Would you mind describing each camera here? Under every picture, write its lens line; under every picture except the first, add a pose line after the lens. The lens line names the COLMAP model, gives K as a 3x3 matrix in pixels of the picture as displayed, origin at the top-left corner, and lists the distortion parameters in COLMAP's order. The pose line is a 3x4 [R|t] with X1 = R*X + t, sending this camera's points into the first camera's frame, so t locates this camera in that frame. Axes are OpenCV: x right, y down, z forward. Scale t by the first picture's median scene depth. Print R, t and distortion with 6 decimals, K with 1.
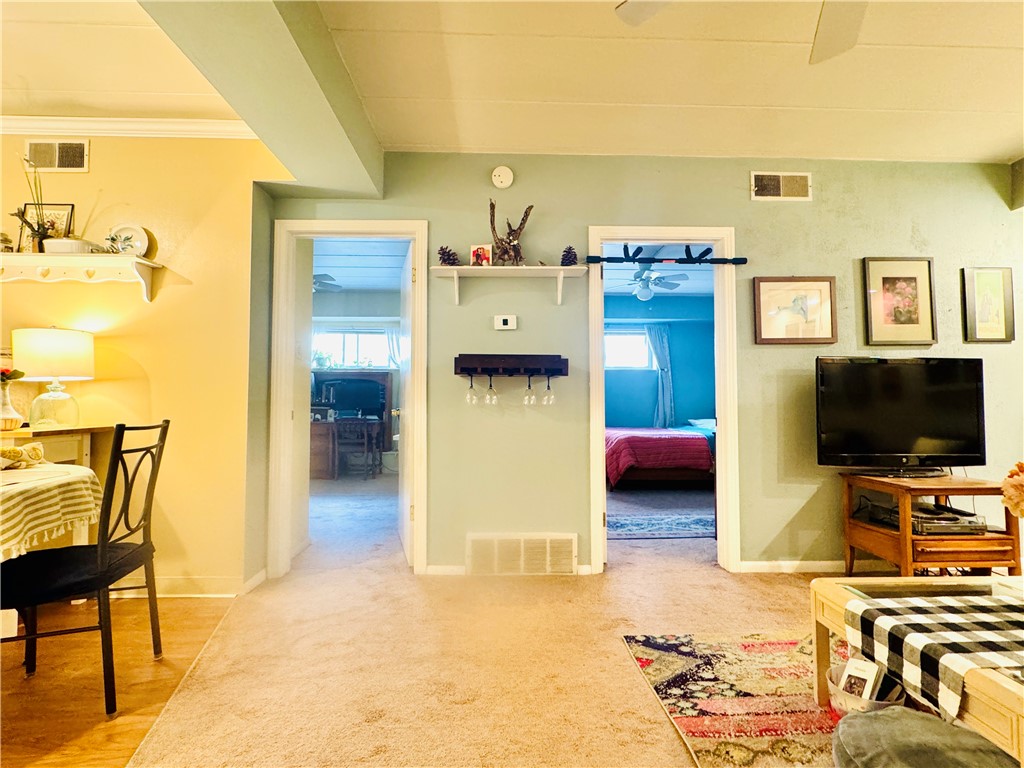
lens RADIAL K [[445.2, 0, 511.4], [0, 445.2, 385.8], [0, 0, 1]] dist [-0.003372, 0.000280]
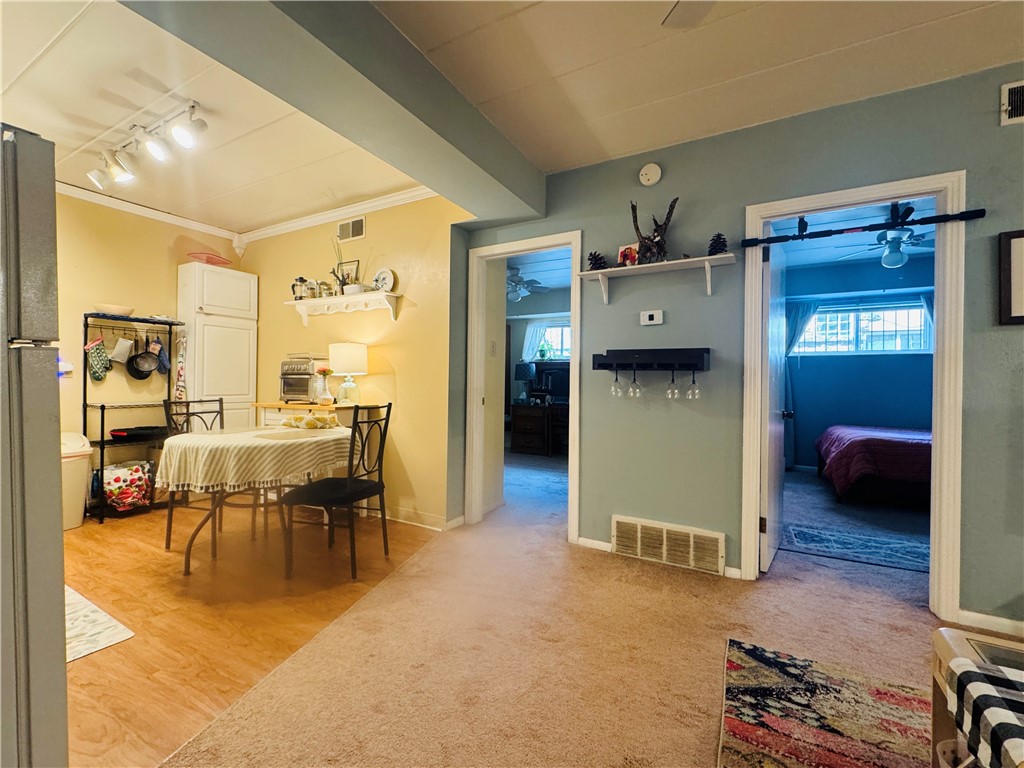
lens RADIAL K [[445.2, 0, 511.8], [0, 445.2, 386.3], [0, 0, 1]] dist [-0.003372, 0.000280]
pose [[0.853463, 0.015456, -0.520924, 0.259729], [0.002454, 0.999430, 0.033675, -0.020364], [0.521148, -0.030018, 0.852939, -0.050705]]
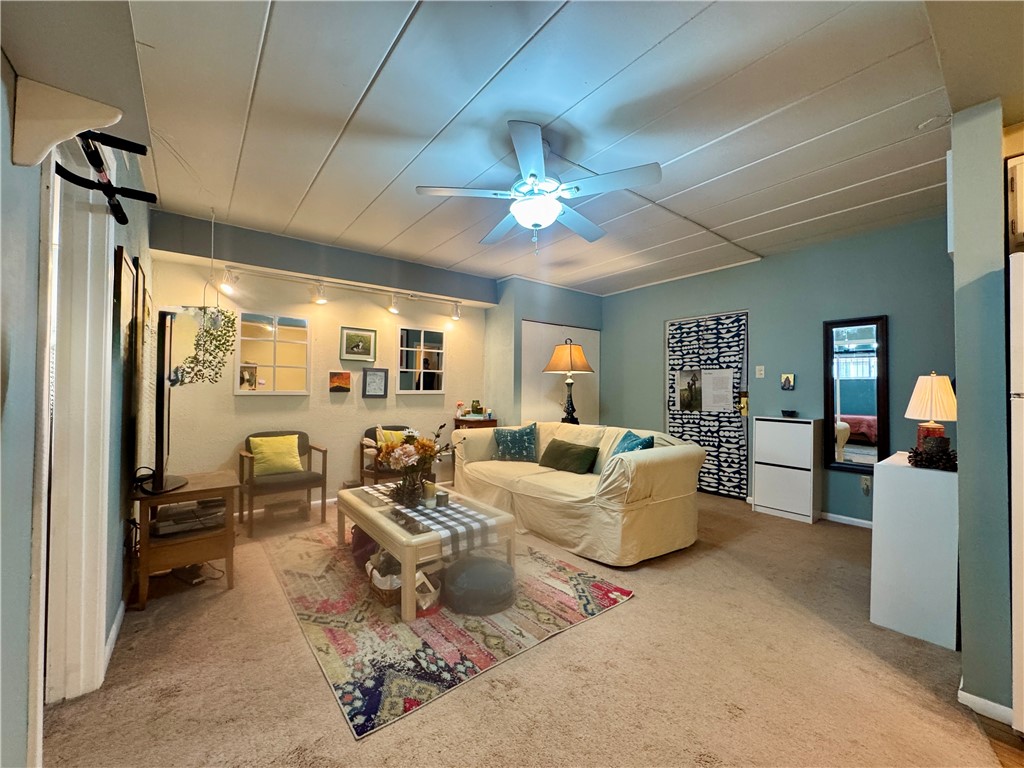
lens RADIAL K [[409.0, 0, 509.6], [0, 409.0, 386.6], [0, 0, 1]] dist [-0.000027, 0.000162]
pose [[-0.591616, 0.013688, 0.806104, -0.359954], [-0.028852, 0.998856, -0.038136, -0.014051], [-0.805703, -0.045819, -0.590544, 0.932716]]
